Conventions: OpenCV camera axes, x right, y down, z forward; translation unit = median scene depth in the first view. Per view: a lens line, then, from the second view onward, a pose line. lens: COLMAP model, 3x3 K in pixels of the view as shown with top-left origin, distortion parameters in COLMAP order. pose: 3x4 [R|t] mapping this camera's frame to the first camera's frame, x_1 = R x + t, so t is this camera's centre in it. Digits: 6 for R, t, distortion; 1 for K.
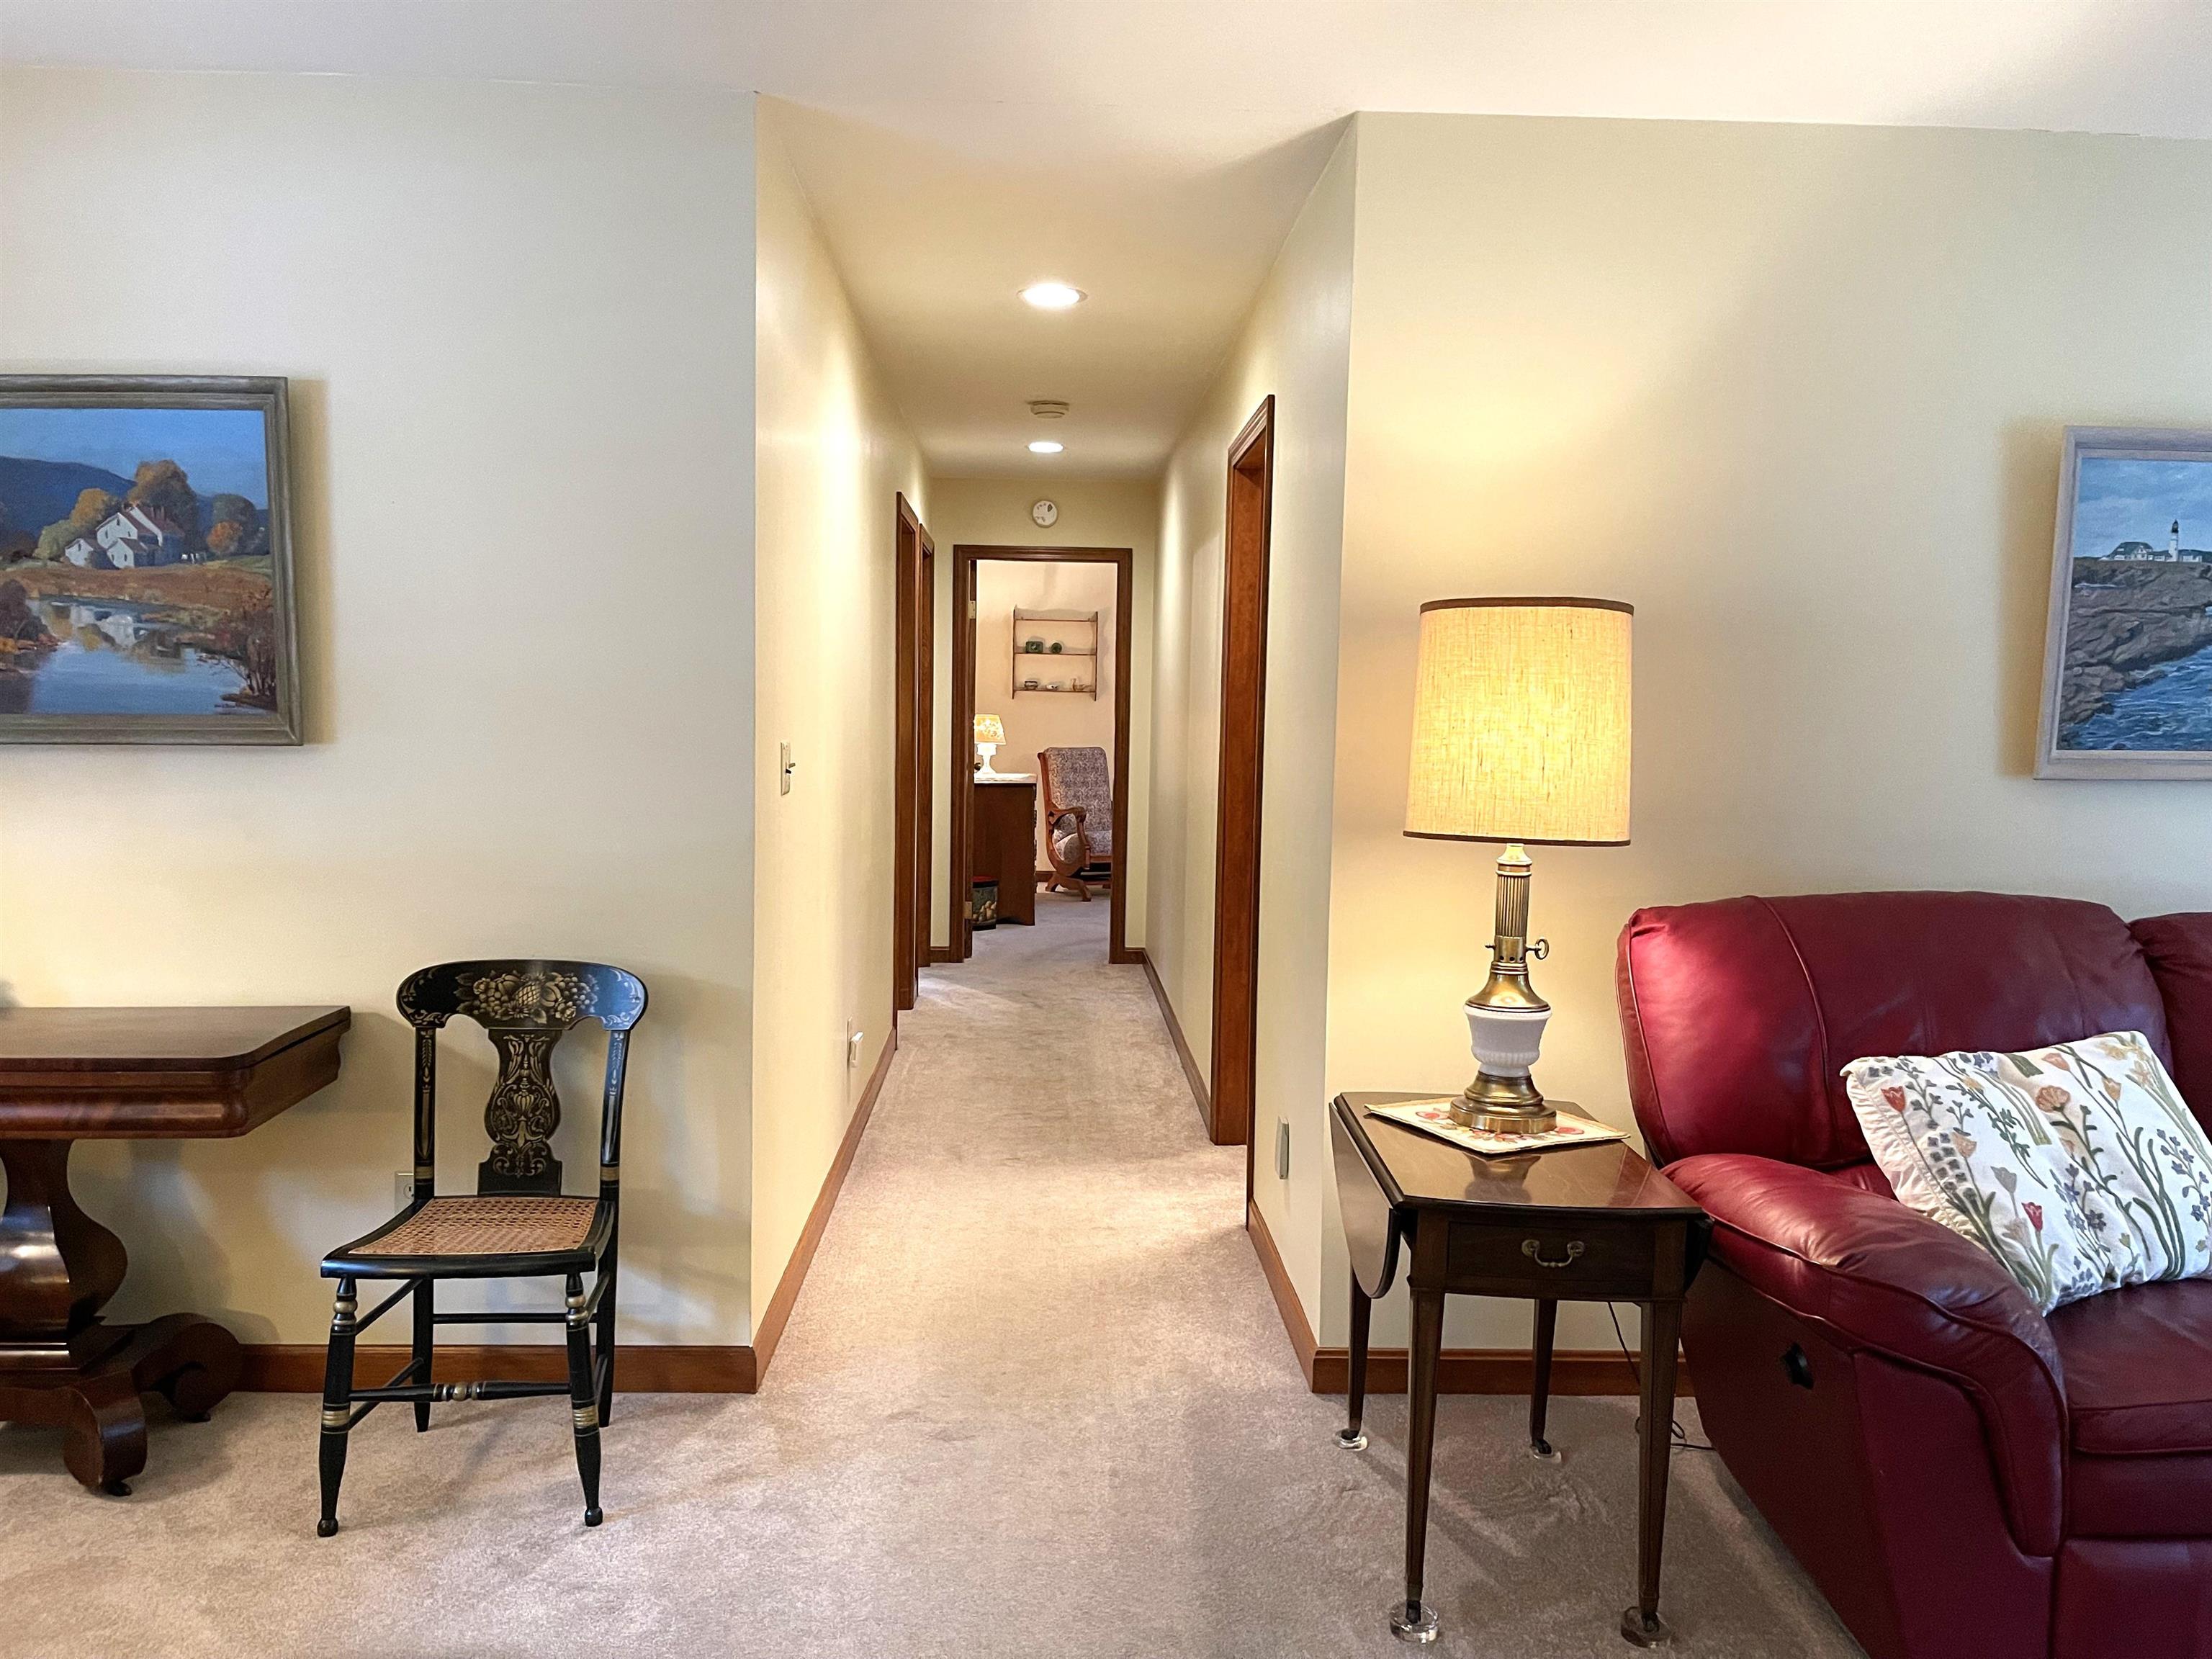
lens RADIAL K [[1669.2, 0, 1097.4], [0, 1669.2, 839.1], [0, 0, 1]] dist [0.060496, -0.078716]
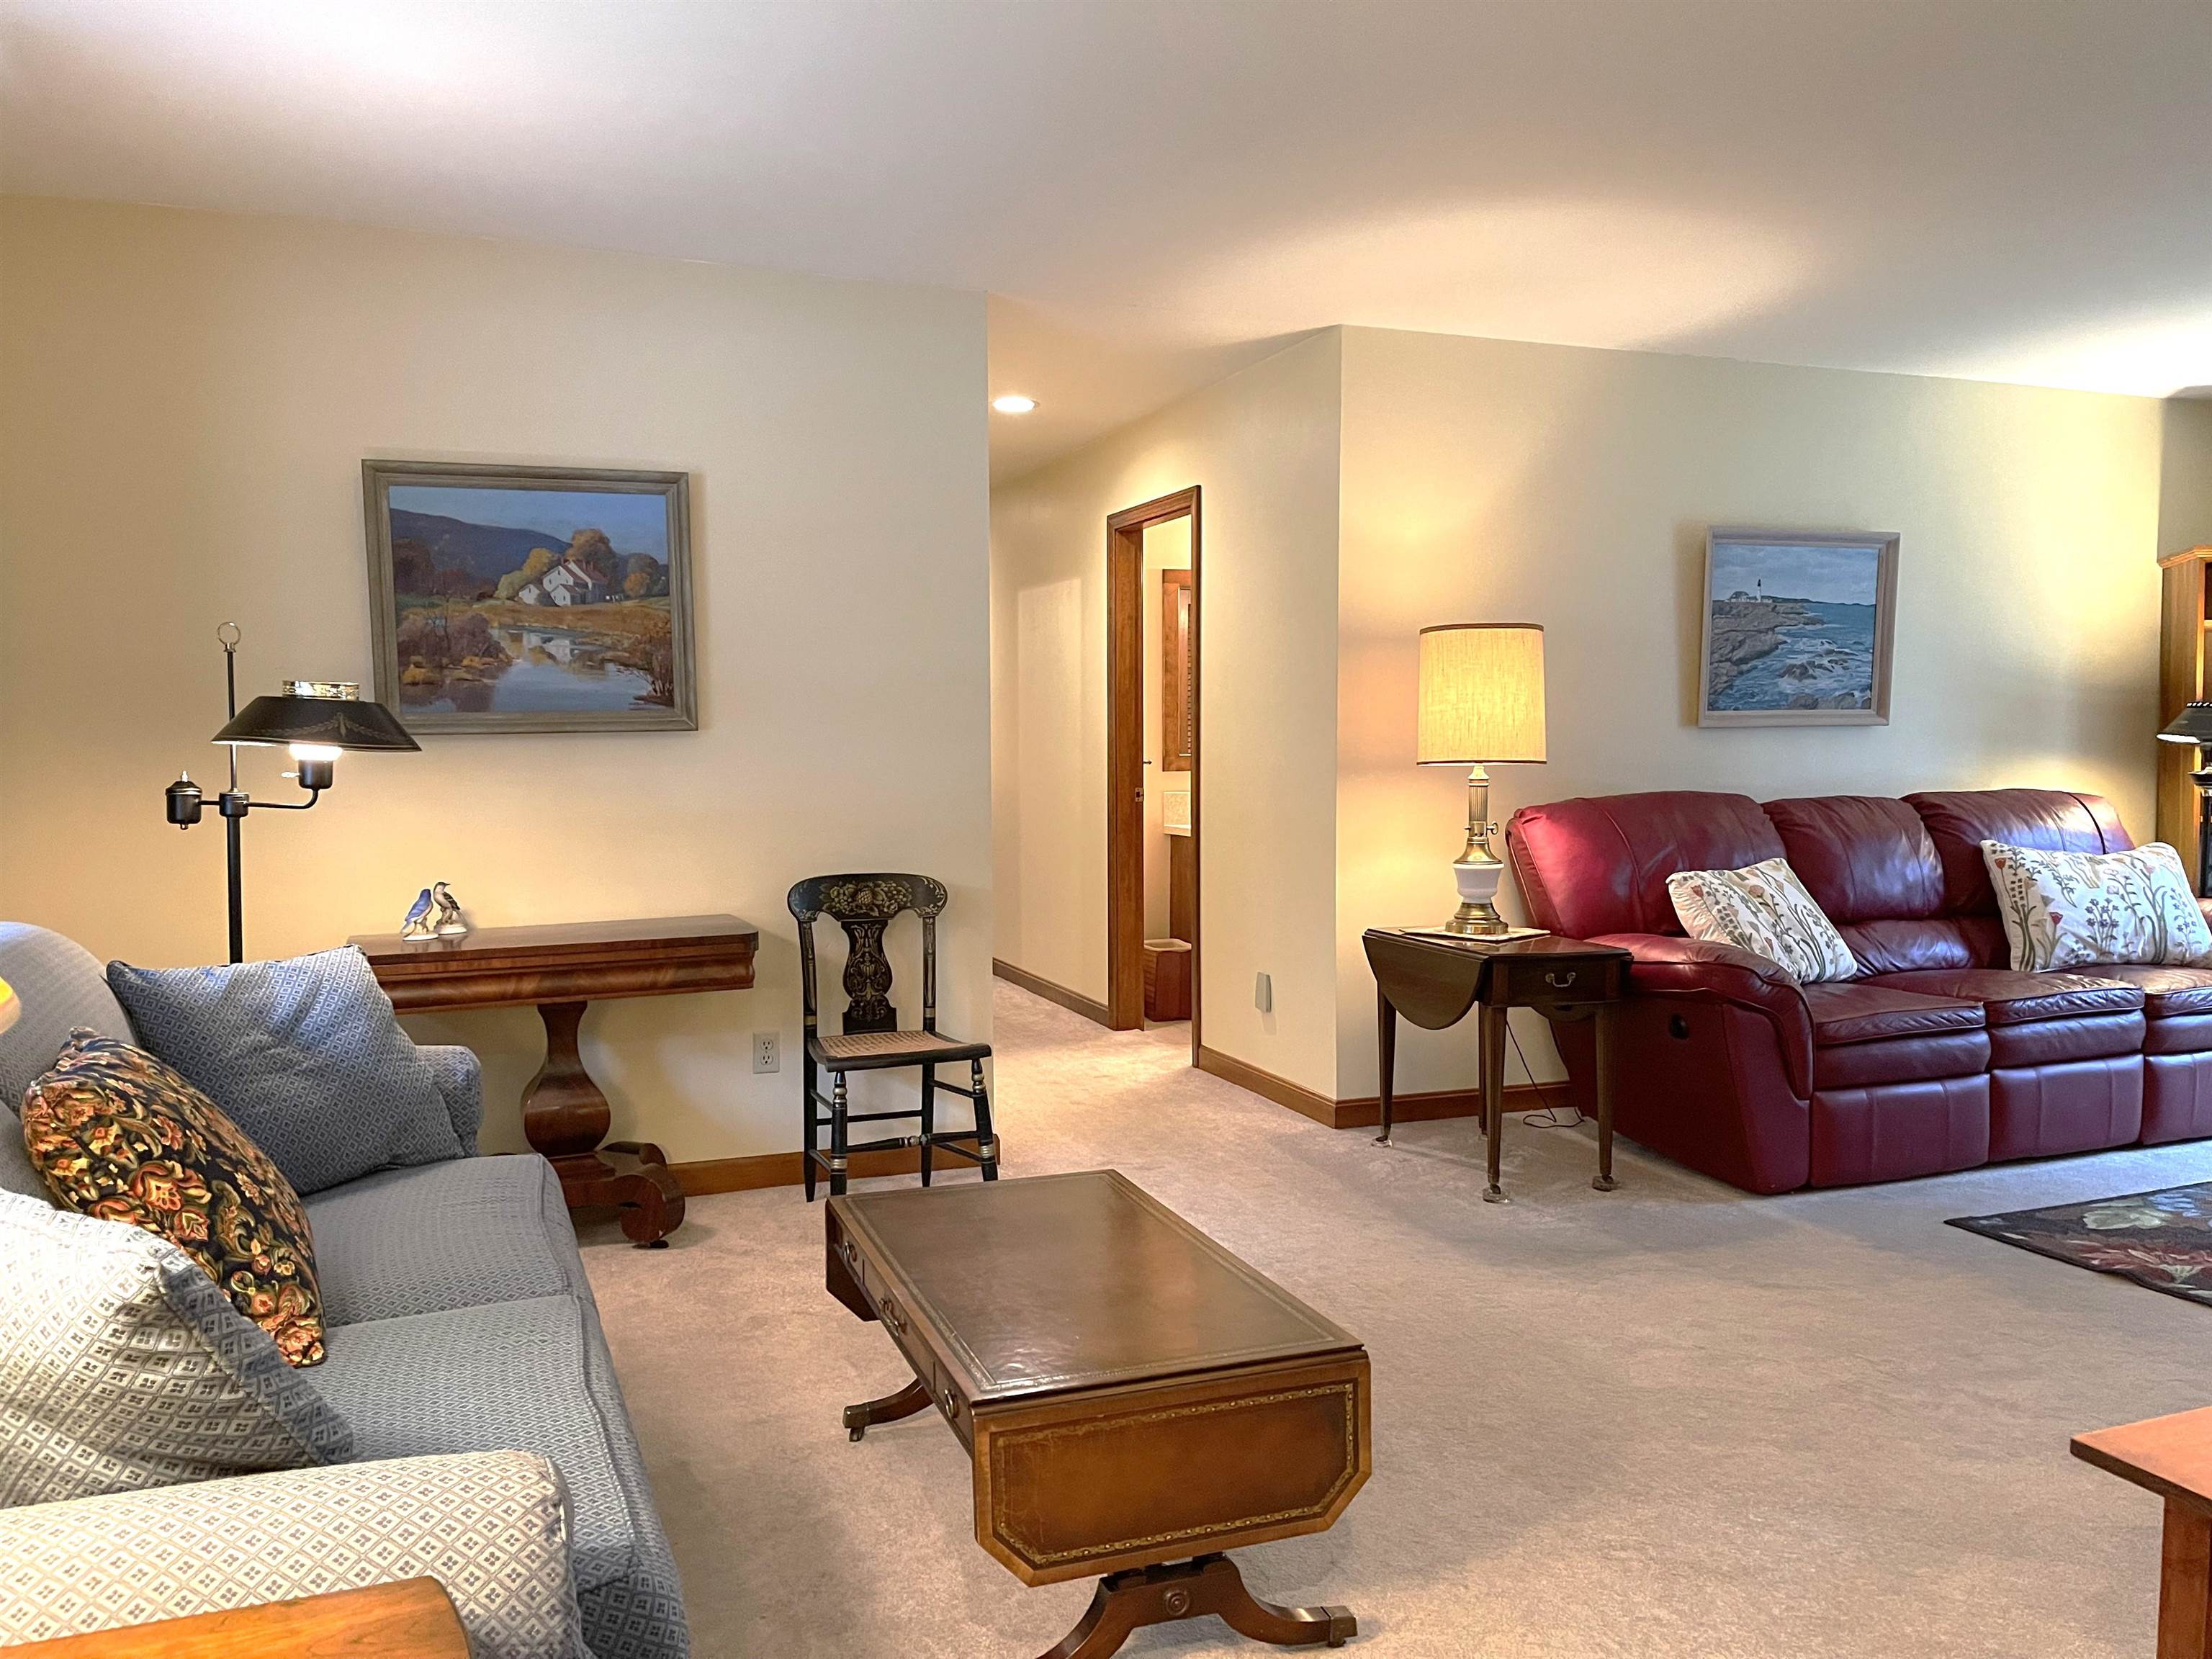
lens RADIAL K [[1669.2, 0, 1102.9], [0, 1669.2, 824.9], [0, 0, 1]] dist [0.060496, -0.078716]
pose [[0.943587, -0.041921, 0.328462, -0.622006], [0.049604, 0.998656, -0.015045, 0.062698], [-0.327389, 0.030489, 0.944397, -0.446828]]
